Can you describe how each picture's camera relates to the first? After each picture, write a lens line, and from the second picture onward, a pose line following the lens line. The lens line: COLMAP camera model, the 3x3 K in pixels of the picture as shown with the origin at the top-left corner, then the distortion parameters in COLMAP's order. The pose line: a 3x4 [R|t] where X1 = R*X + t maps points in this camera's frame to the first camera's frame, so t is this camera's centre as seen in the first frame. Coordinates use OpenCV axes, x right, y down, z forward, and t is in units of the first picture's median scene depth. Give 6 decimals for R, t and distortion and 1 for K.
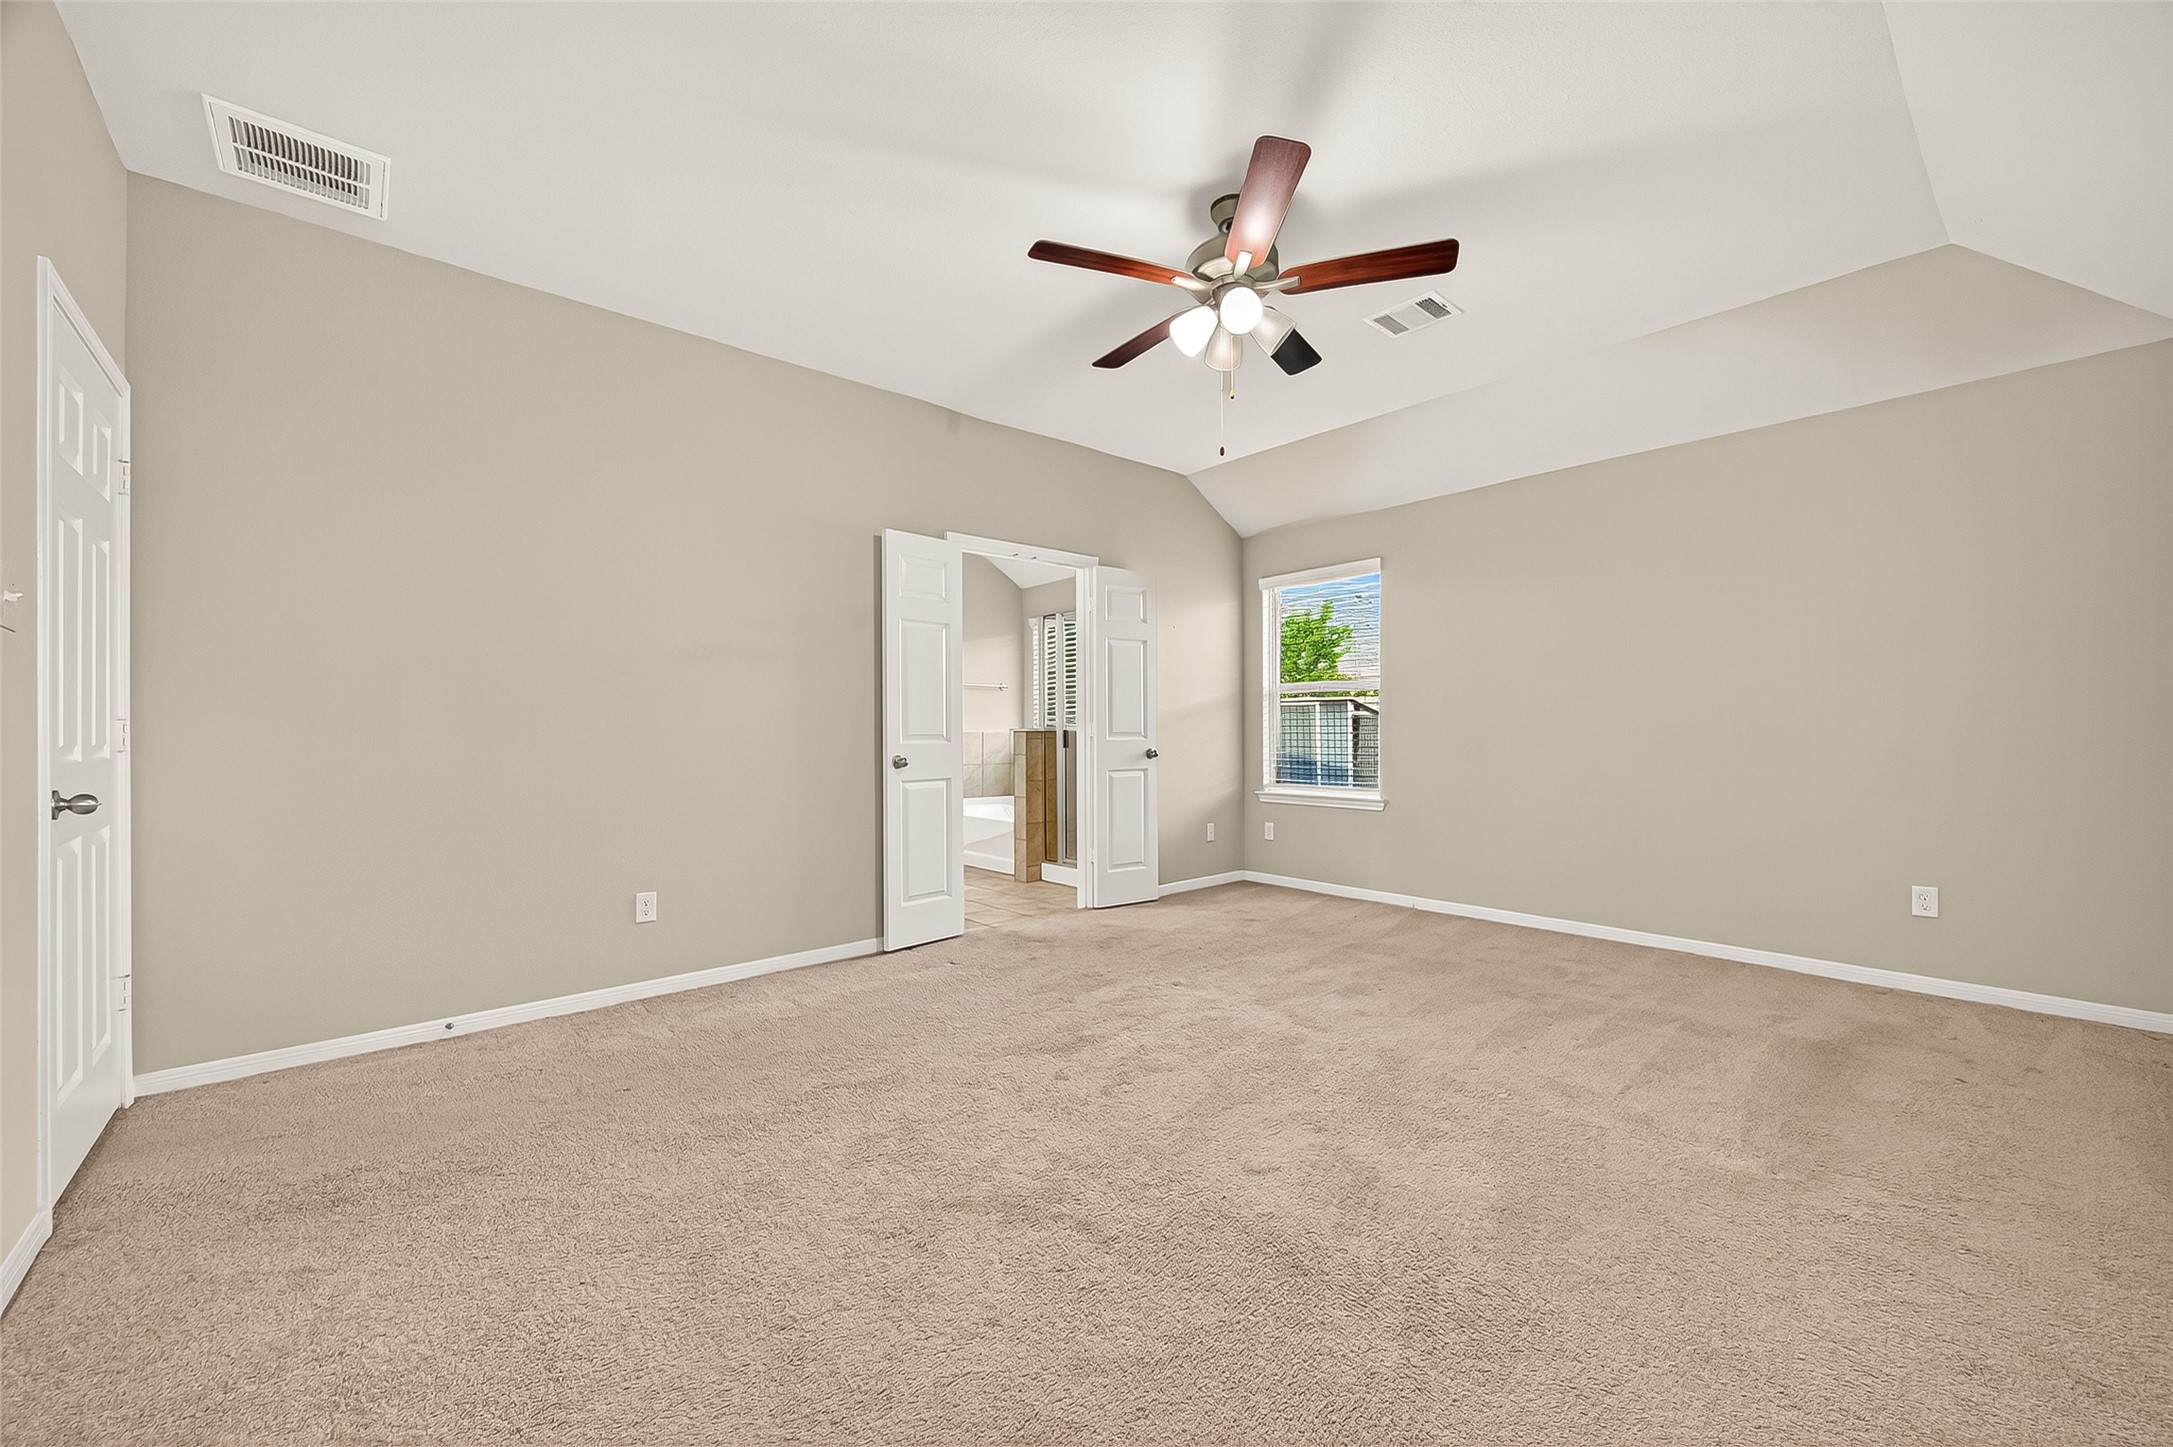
lens RADIAL K [[866.2, 0, 1092.5], [0, 866.2, 725.6], [0, 0, 1]] dist [0.001580, -0.000877]
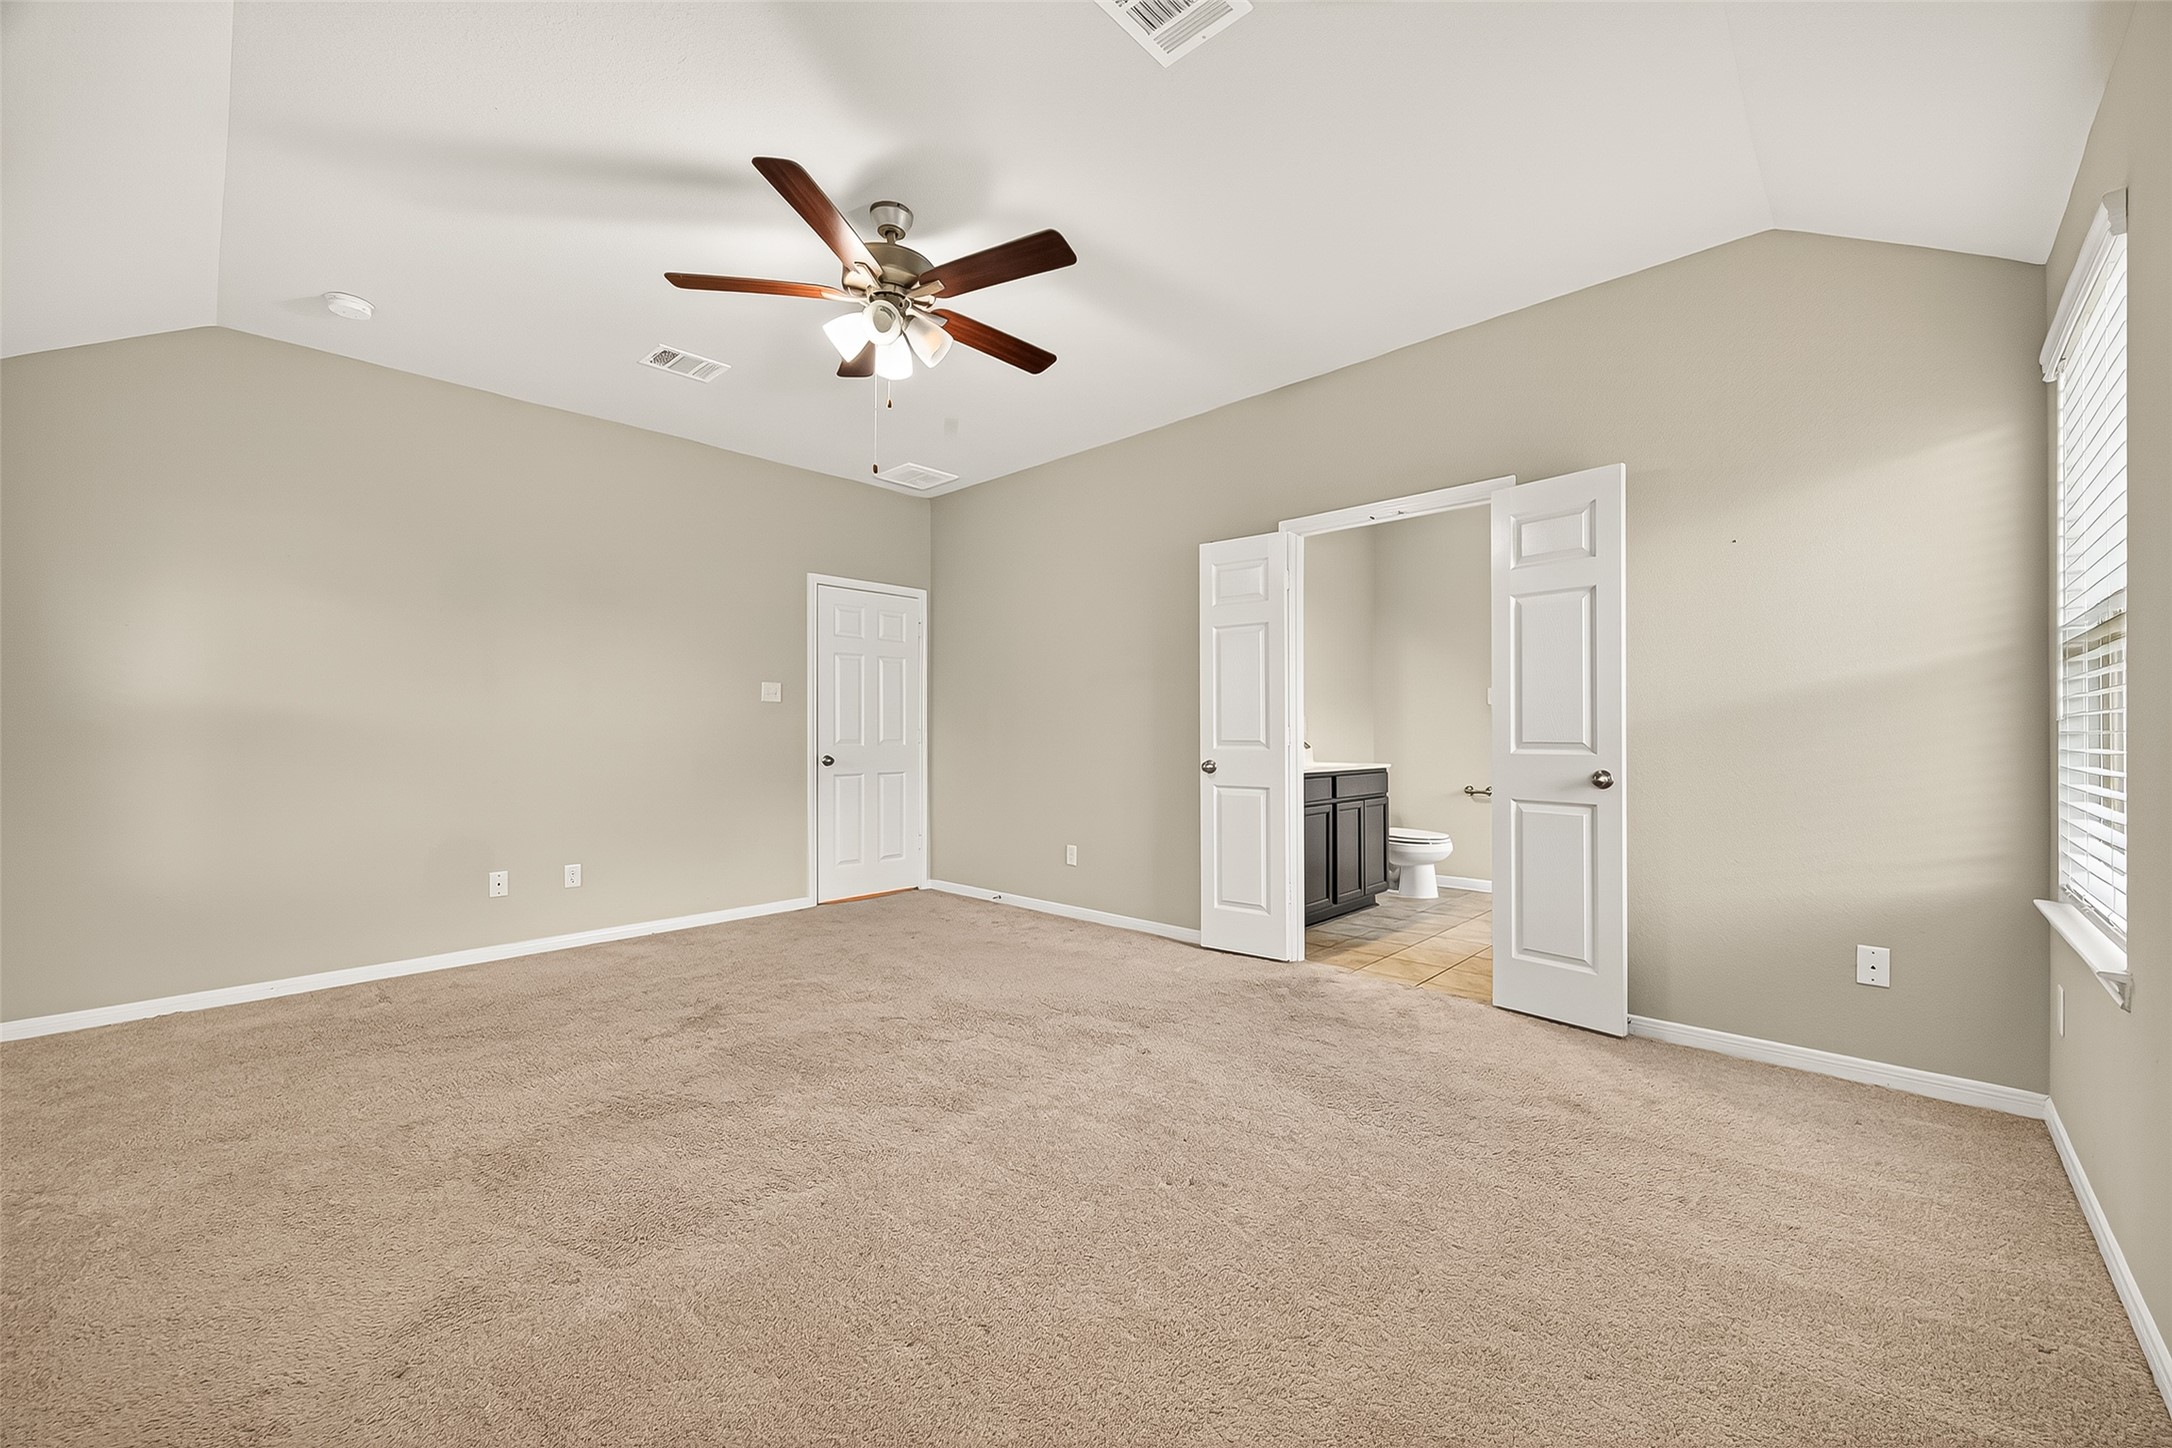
lens RADIAL K [[865.8, 0, 1089.5], [0, 865.8, 721.8], [0, 0, 1]] dist [0.001580, -0.000877]
pose [[0.064210, -0.005613, -0.997921, 0.763933], [0.004277, 0.999977, -0.005349, -0.006202], [0.997927, -0.003924, 0.064232, 0.758352]]
